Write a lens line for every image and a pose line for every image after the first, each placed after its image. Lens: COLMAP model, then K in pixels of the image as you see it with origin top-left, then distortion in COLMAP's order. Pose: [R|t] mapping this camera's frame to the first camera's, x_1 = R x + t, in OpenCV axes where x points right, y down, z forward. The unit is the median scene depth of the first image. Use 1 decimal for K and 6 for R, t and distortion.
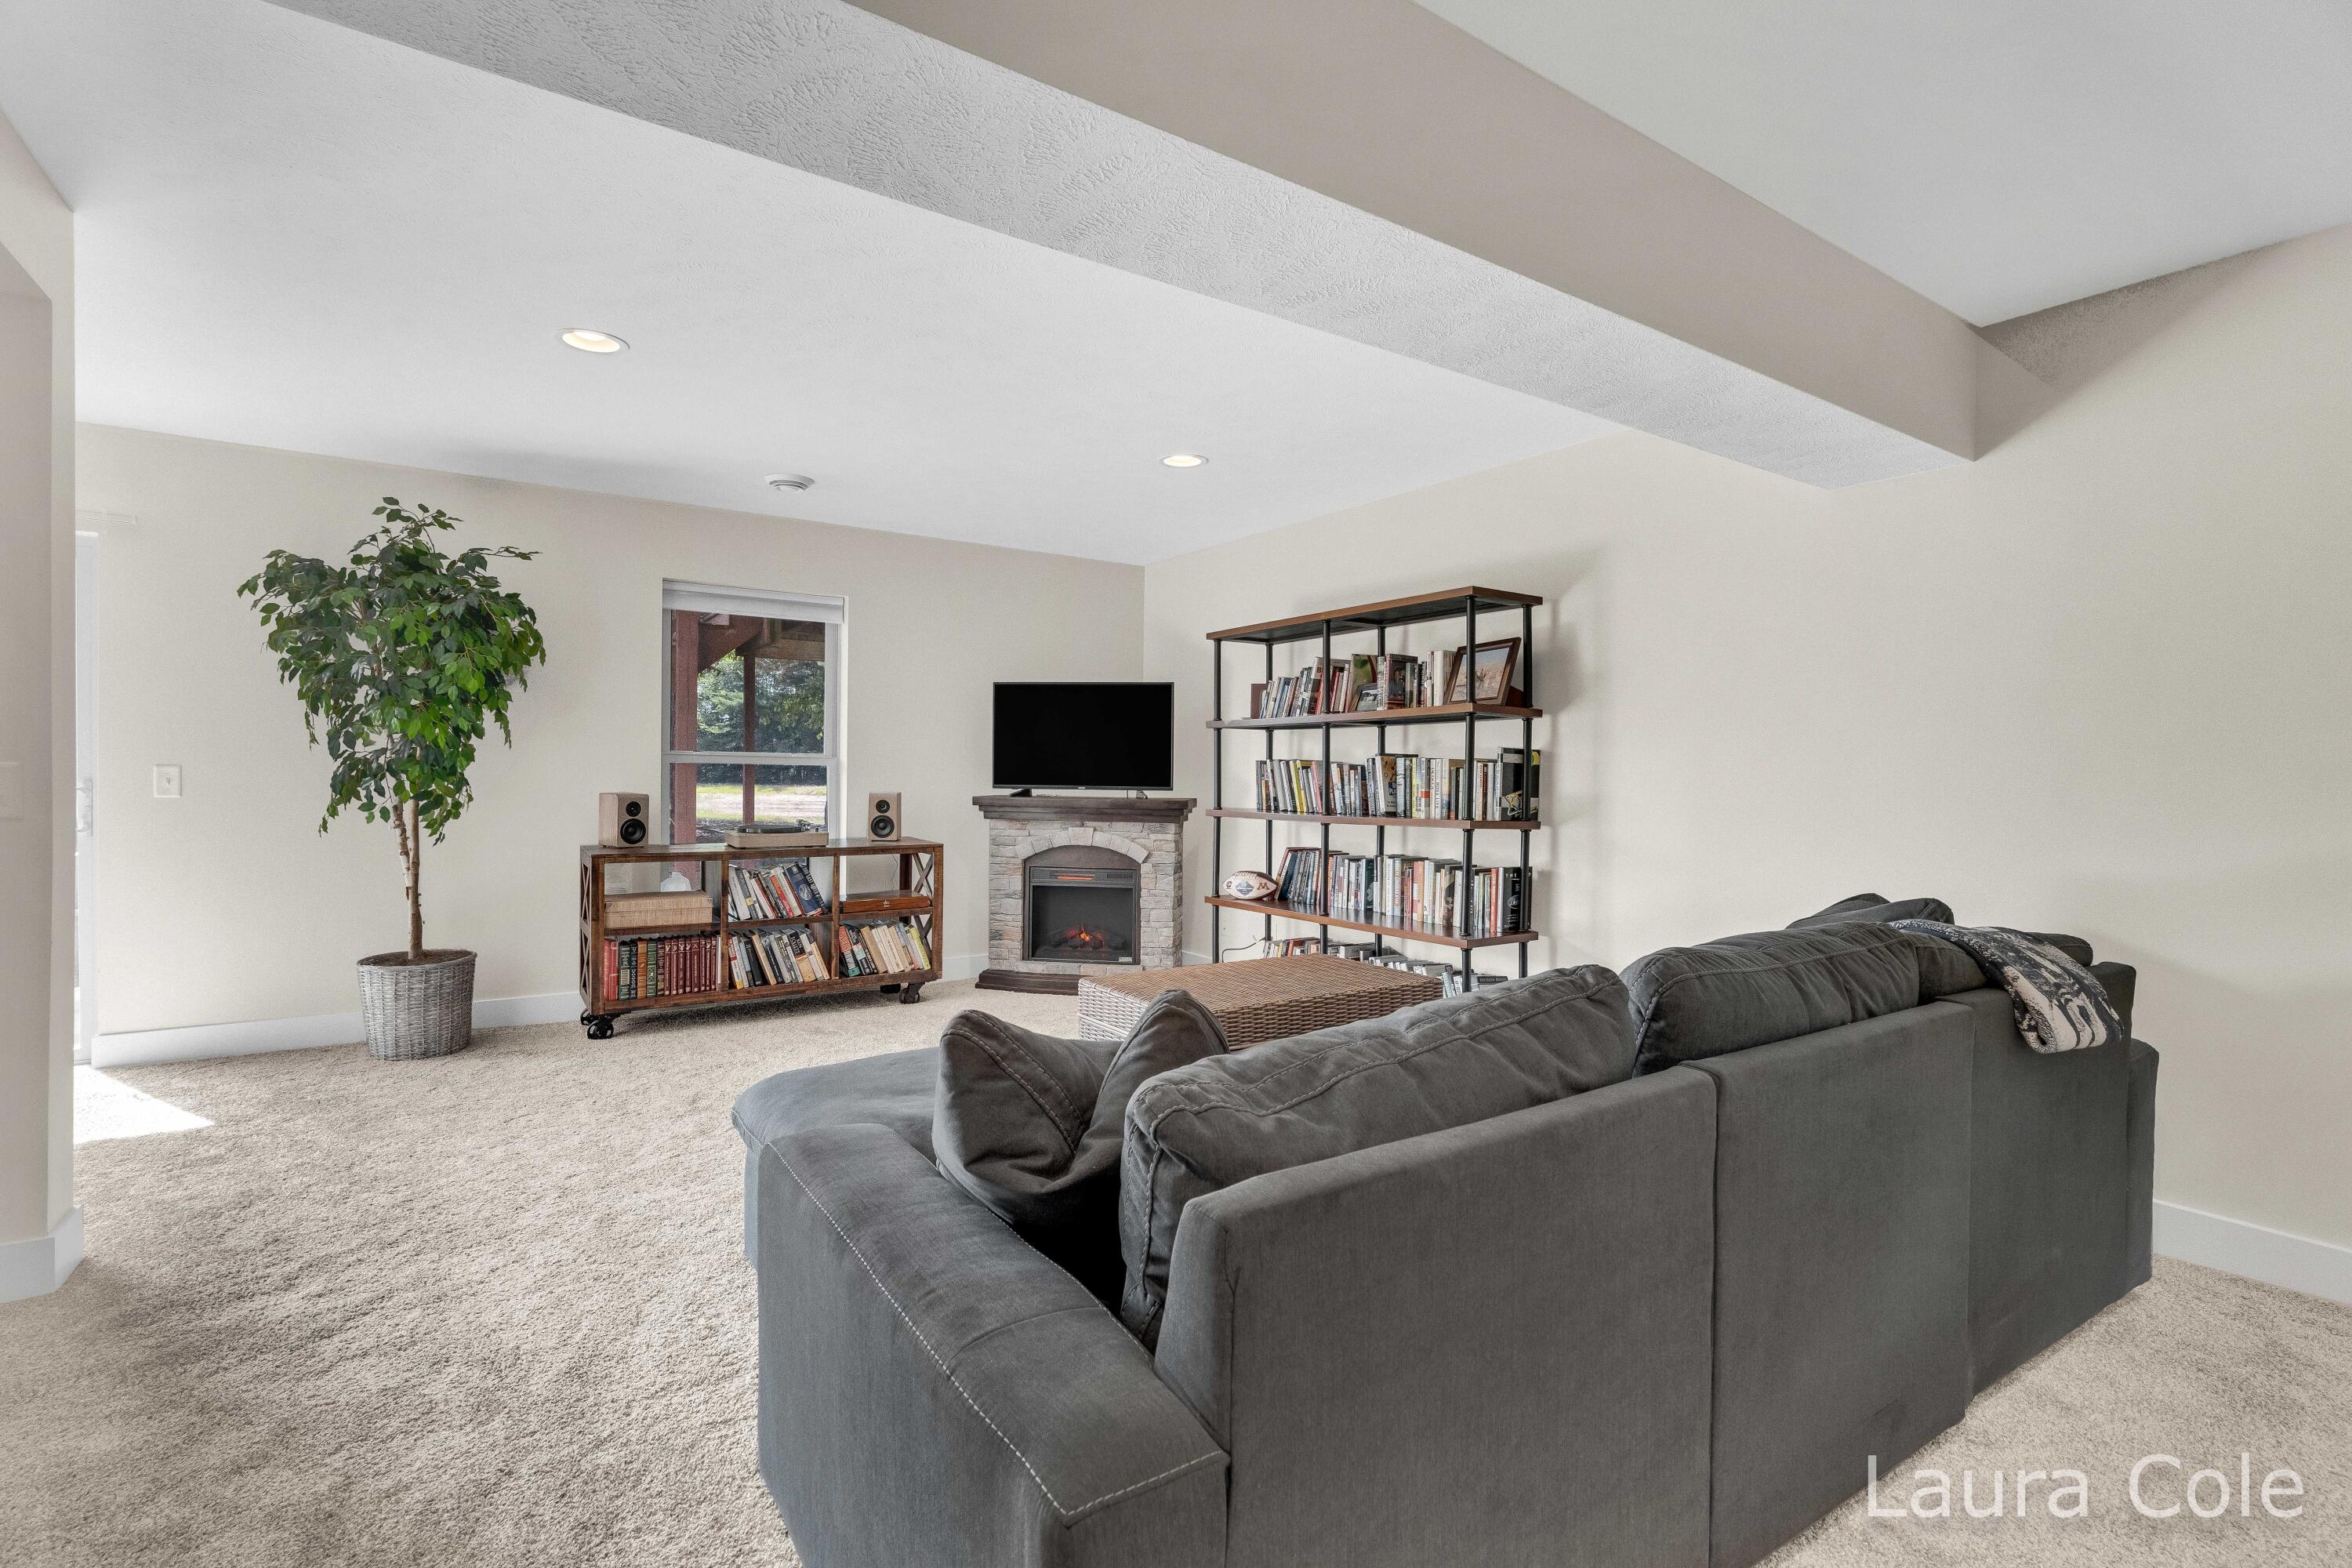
lens RADIAL K [[1058.3, 0, 1193.9], [0, 1058.3, 780.9], [0, 0, 1]] dist [-0.007914, 0.002340]
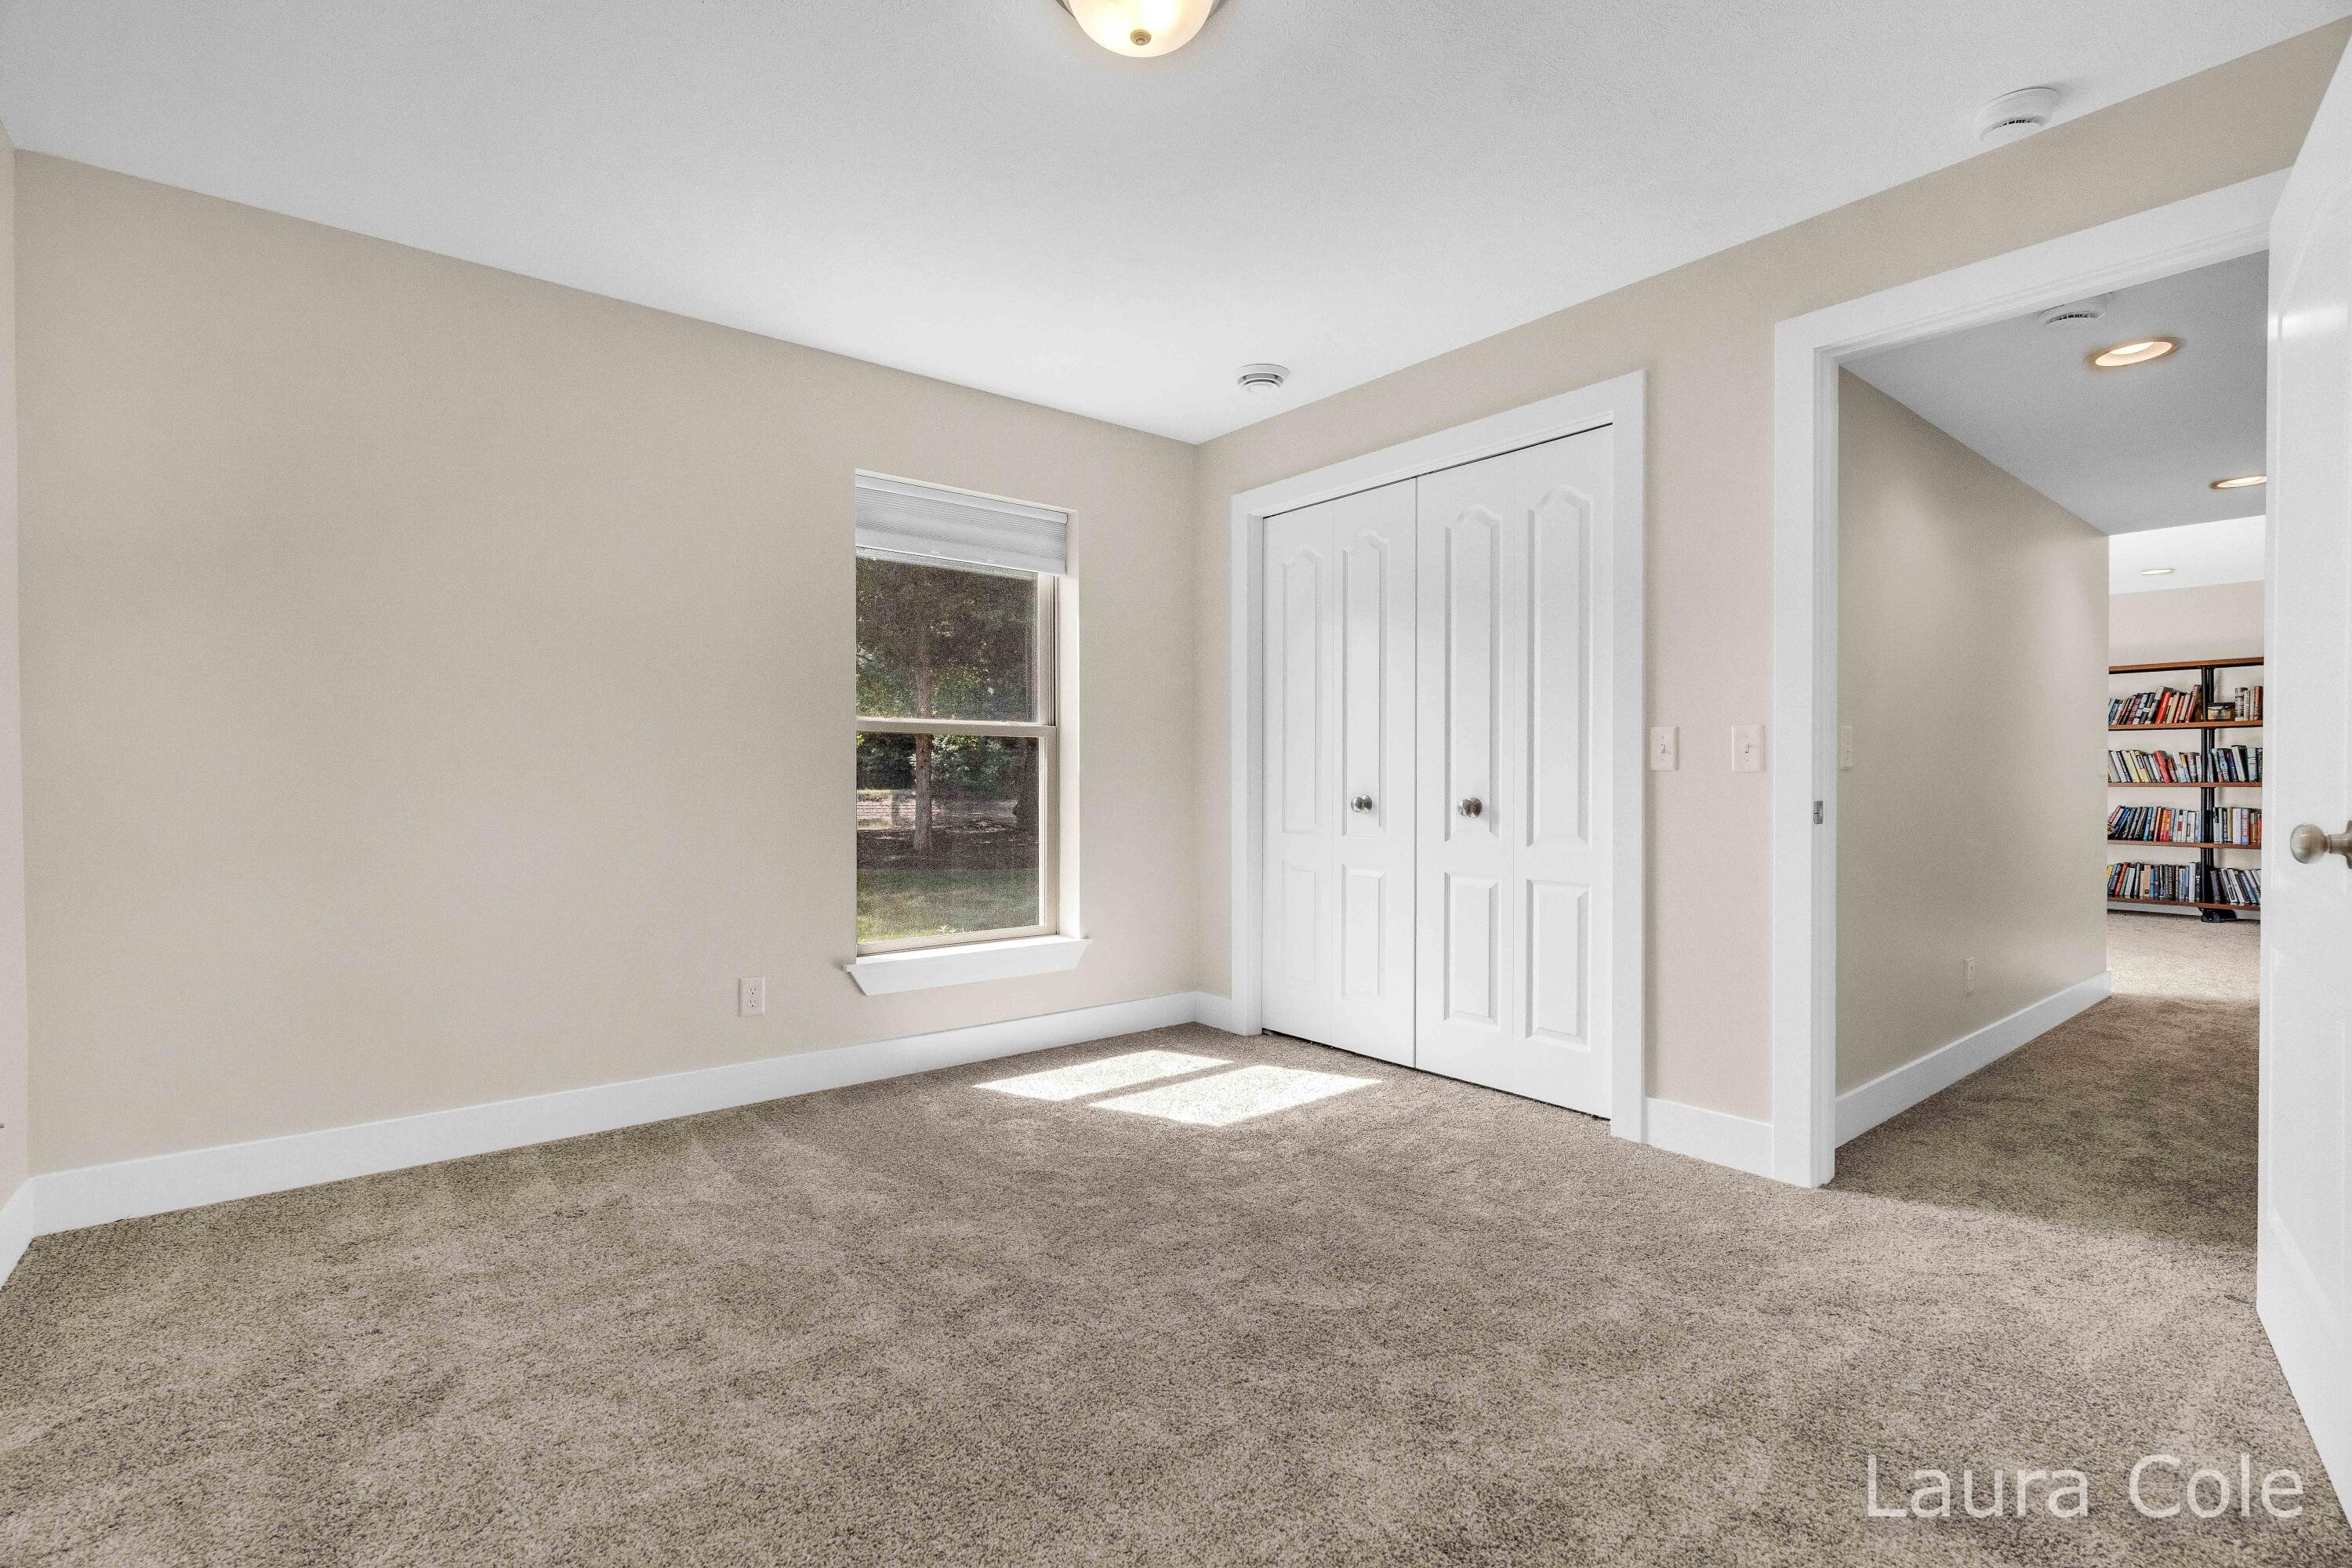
lens RADIAL K [[1058.3, 0, 1160.4], [0, 1058.3, 791.8], [0, 0, 1]] dist [-0.007914, 0.002340]
pose [[0.997310, -0.013415, 0.072067, -1.409746], [0.013099, 0.999902, 0.004856, 0.015349], [-0.072126, -0.003899, 0.997388, -0.452334]]
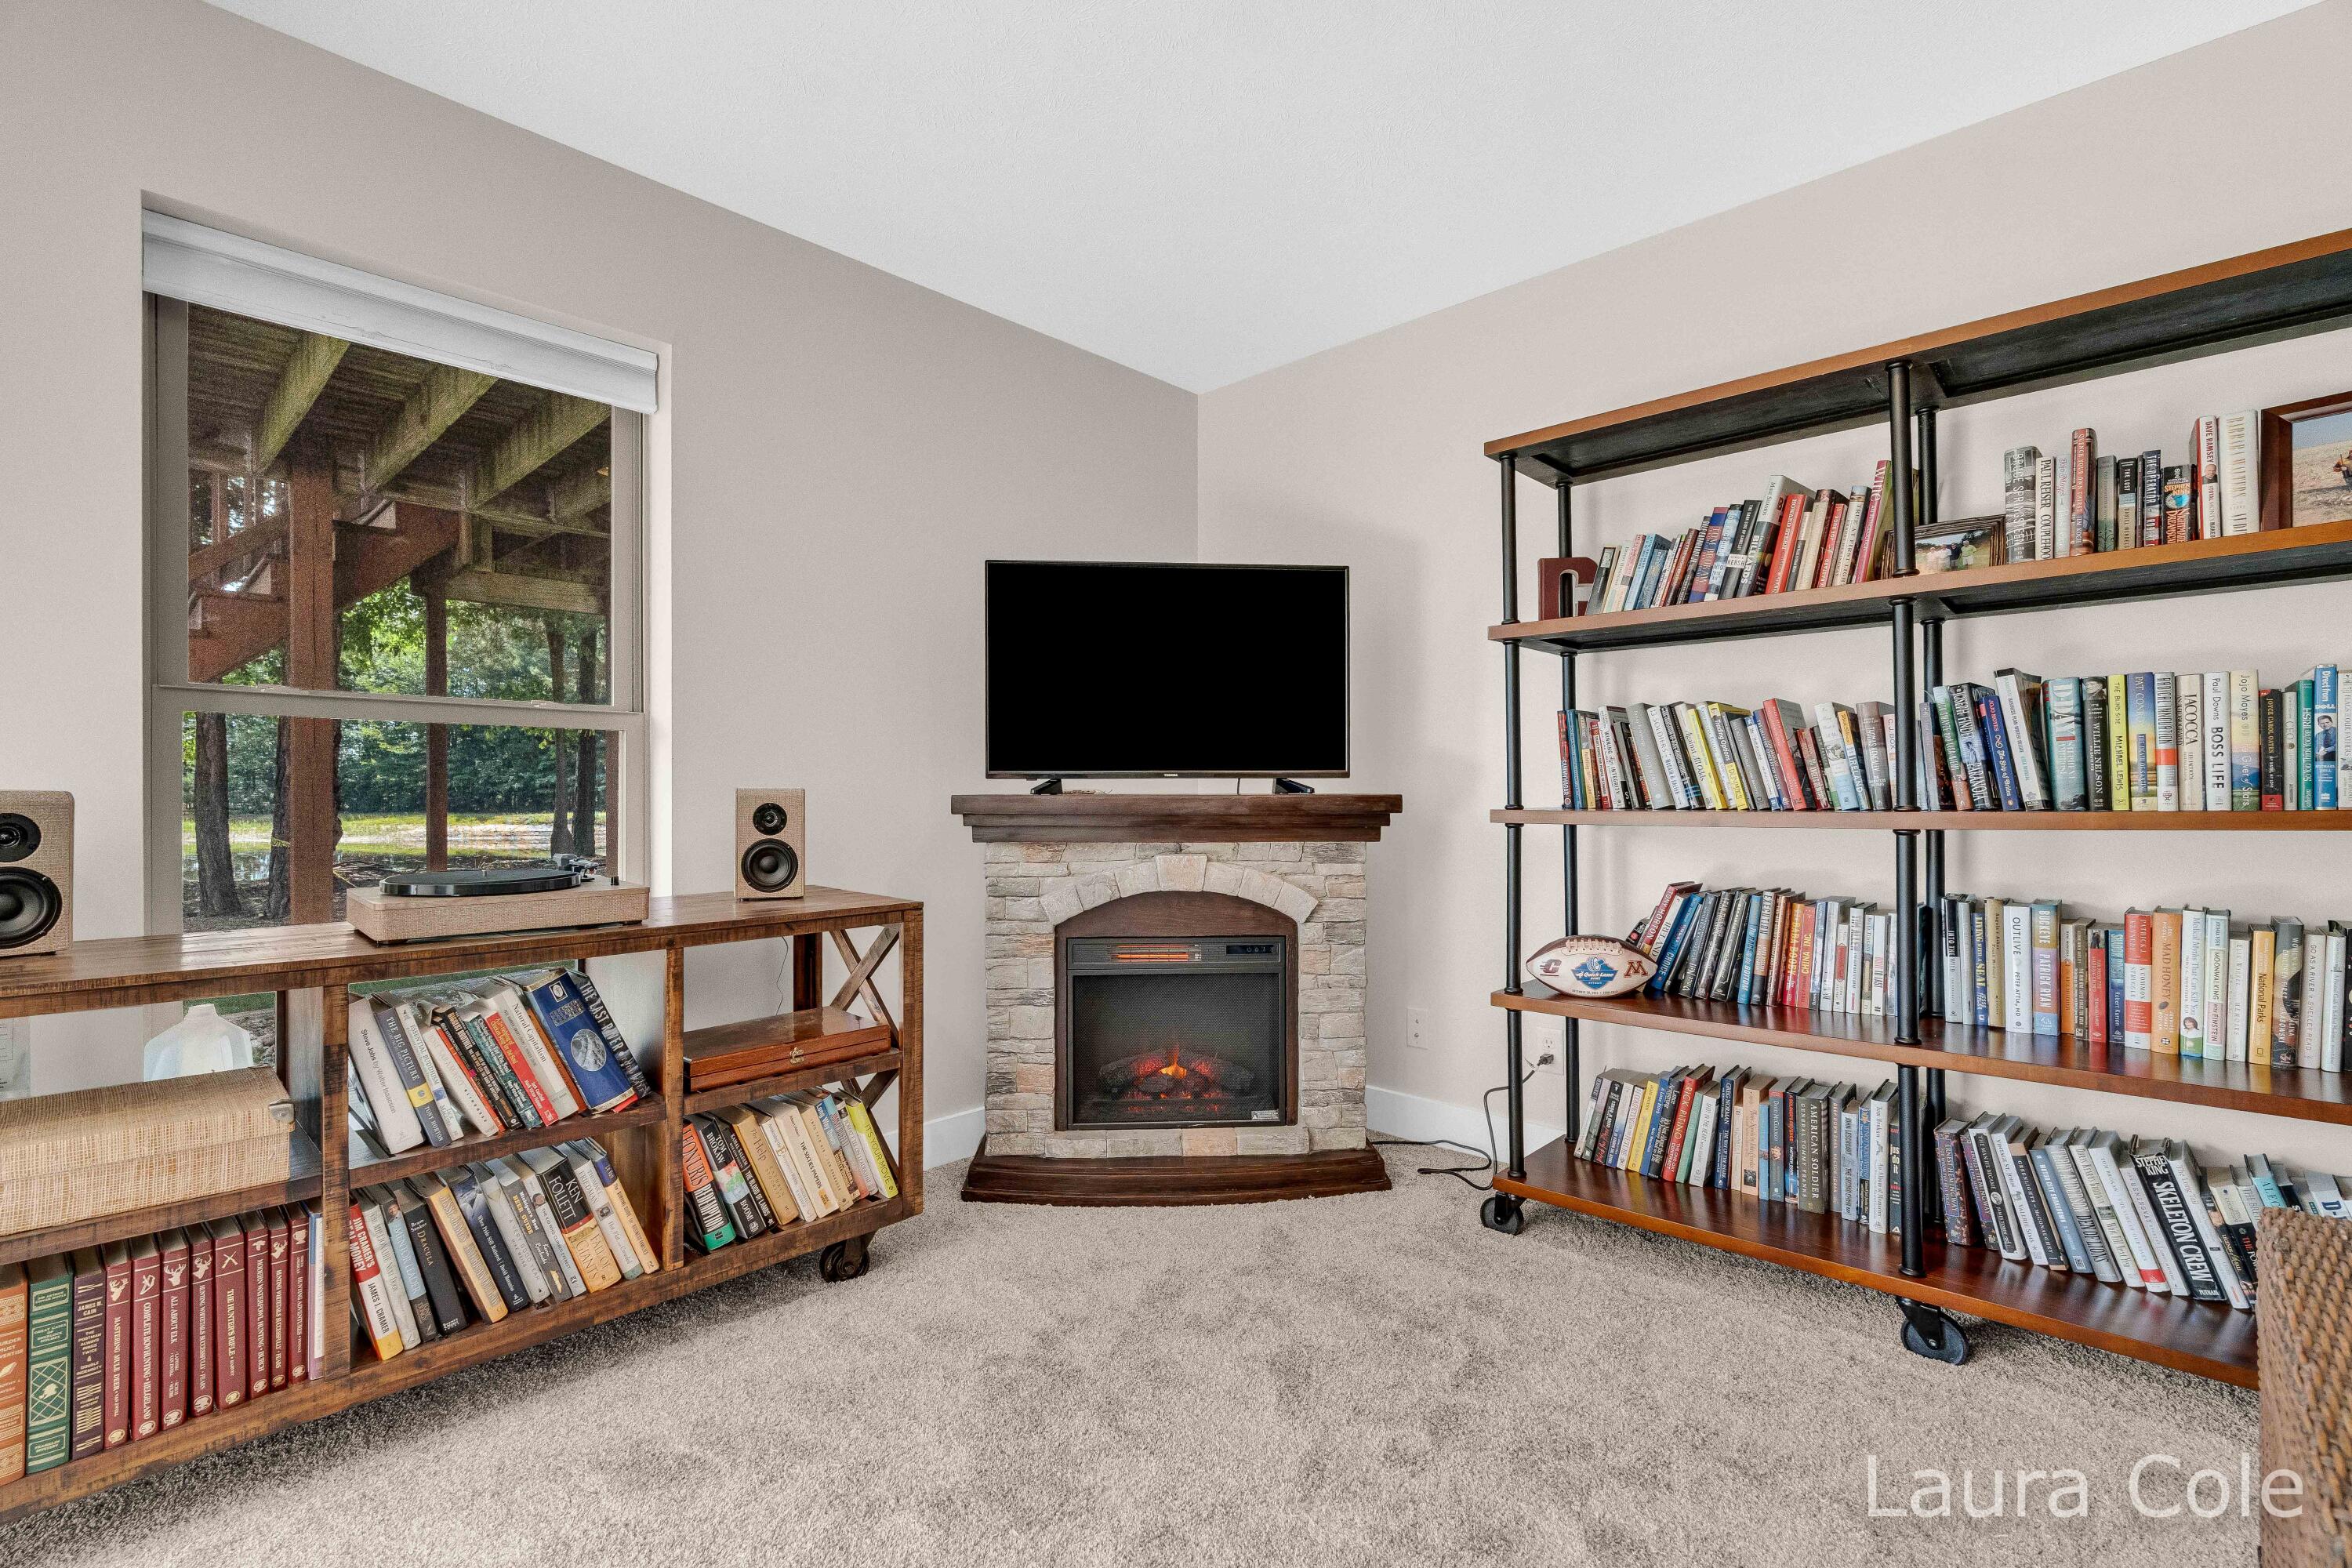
lens RADIAL K [[1058.3, 0, 1164.4], [0, 1058.3, 788.8], [0, 0, 1]] dist [-0.007914, 0.002340]
pose [[0.979956, -0.016176, 0.198556, -0.225436], [0.018155, 0.999802, -0.008147, 0.018501], [-0.198385, 0.011589, 0.980056, 0.555575]]
